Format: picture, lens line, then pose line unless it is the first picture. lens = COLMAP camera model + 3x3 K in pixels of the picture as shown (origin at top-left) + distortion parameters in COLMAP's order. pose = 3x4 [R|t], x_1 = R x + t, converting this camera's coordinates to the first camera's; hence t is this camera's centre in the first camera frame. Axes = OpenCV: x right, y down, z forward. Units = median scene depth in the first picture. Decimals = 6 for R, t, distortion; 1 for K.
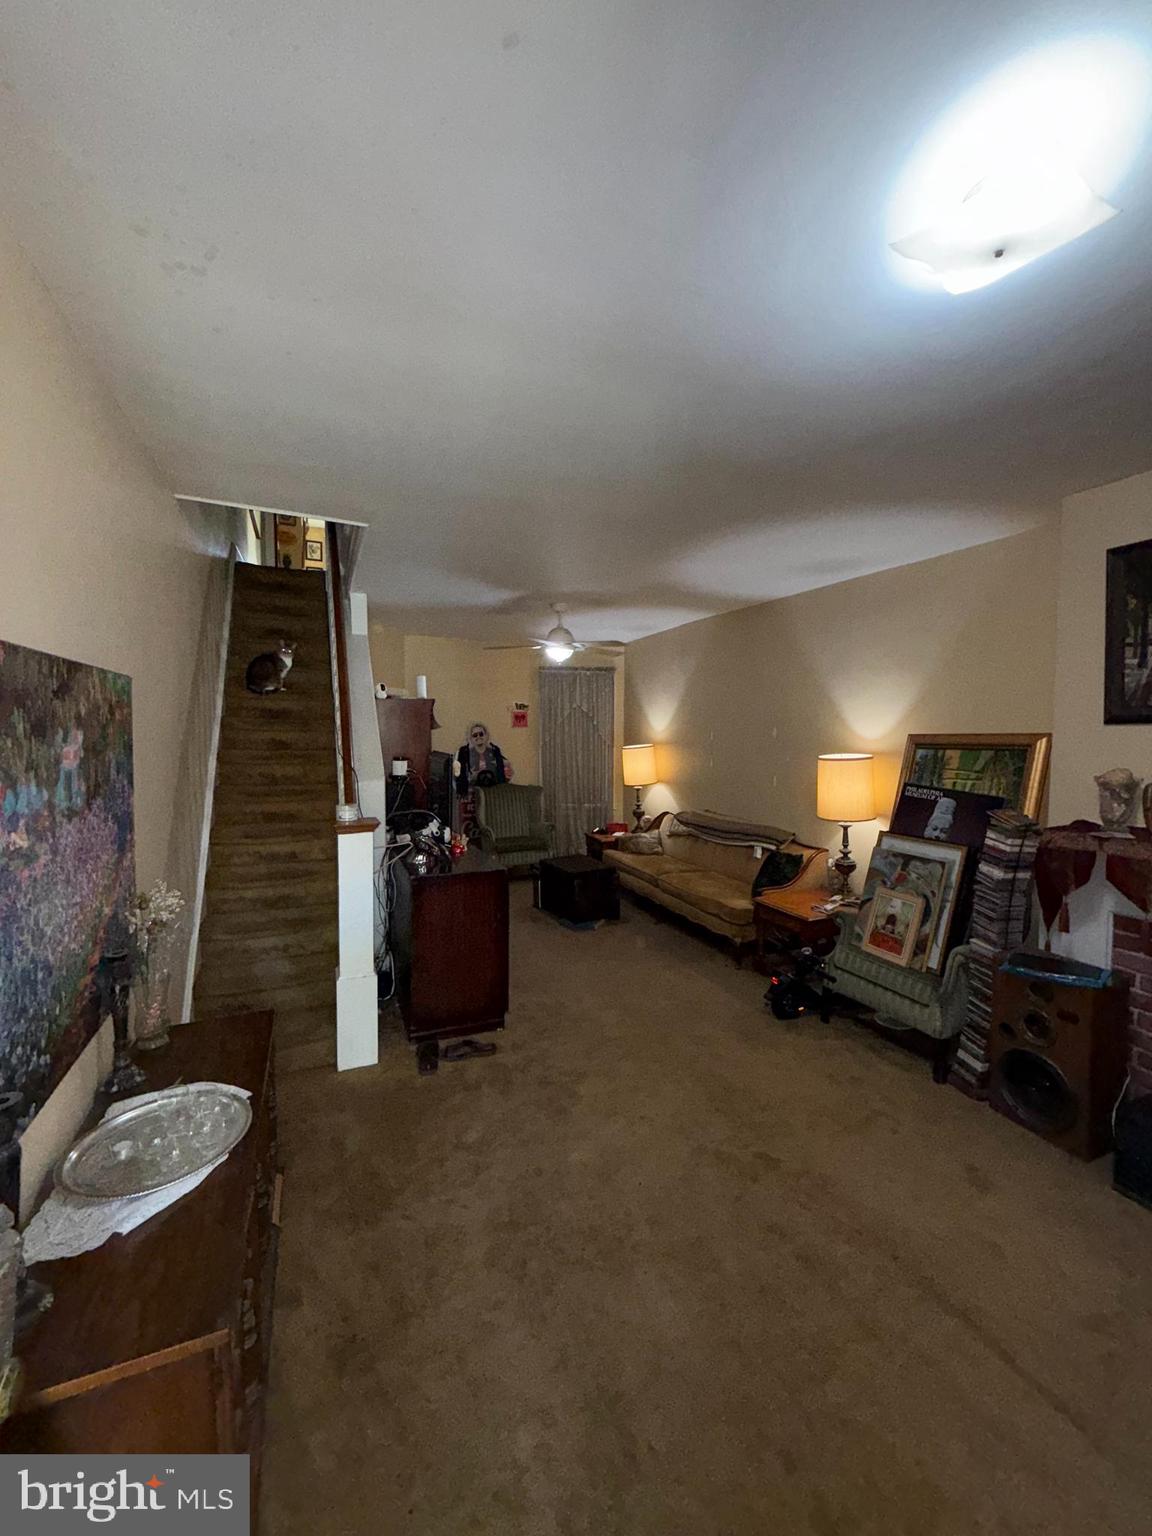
lens RADIAL K [[611.3, 0, 576.4], [0, 611.3, 766.3], [0, 0, 1]] dist [-0.003268, 0.000483]
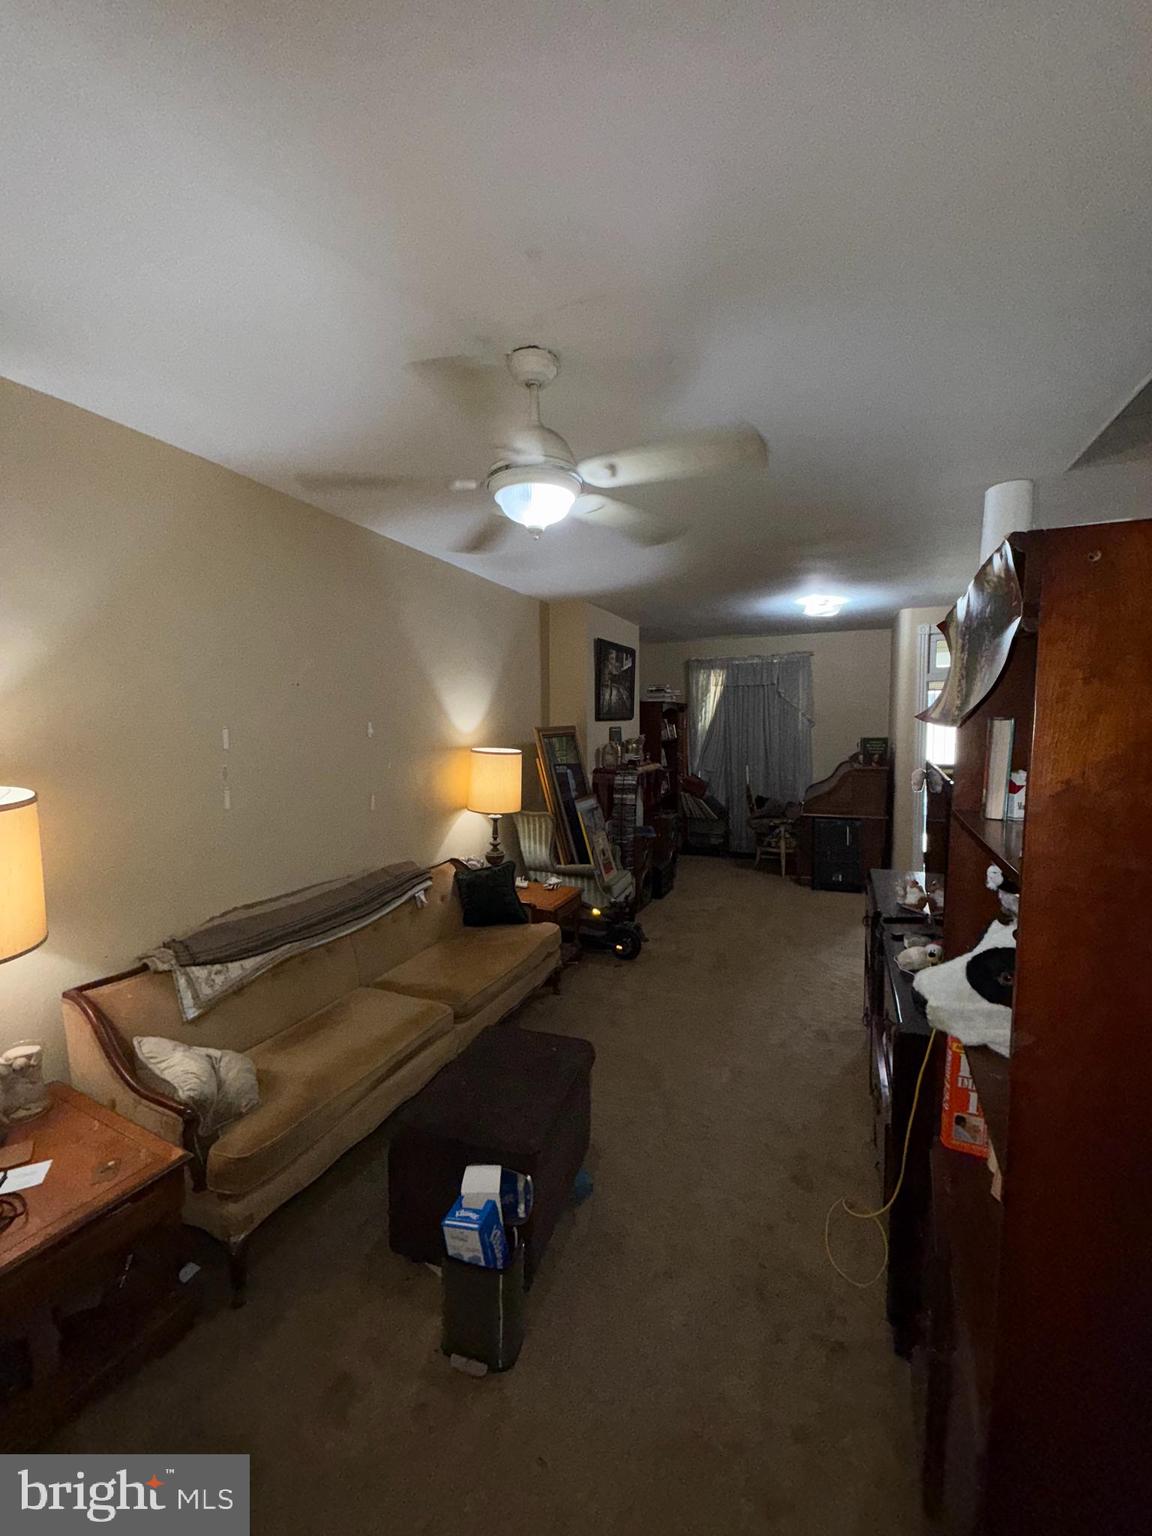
lens RADIAL K [[611.3, 0, 576.4], [0, 611.3, 766.3], [0, 0, 1]] dist [-0.003268, 0.000483]
pose [[-0.697385, -0.050510, 0.714914, -0.622853], [0.045166, 0.992433, 0.114176, -0.164327], [-0.715272, 0.111914, -0.689827, 2.643304]]
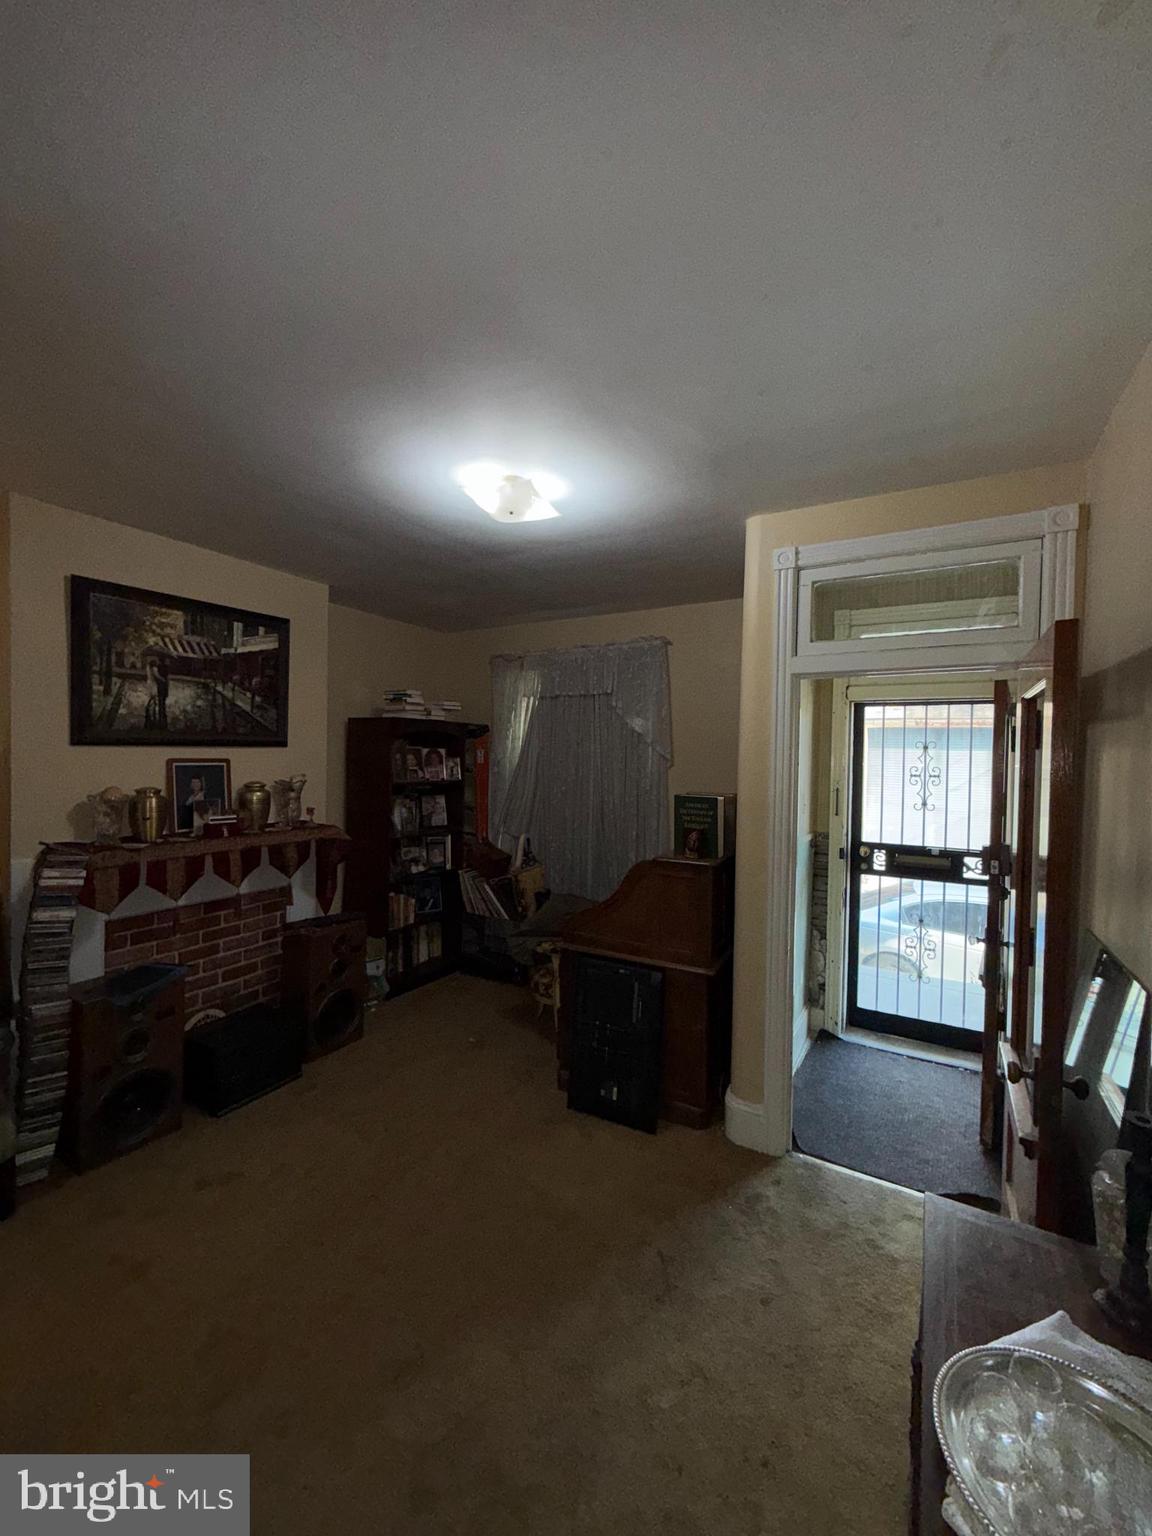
lens RADIAL K [[611.3, 0, 576.4], [0, 611.3, 766.3], [0, 0, 1]] dist [-0.003268, 0.000483]
pose [[-0.609904, -0.030957, 0.791870, -0.476774], [0.025698, 0.997939, 0.058806, -0.075023], [-0.792058, 0.056215, -0.607851, 0.997973]]
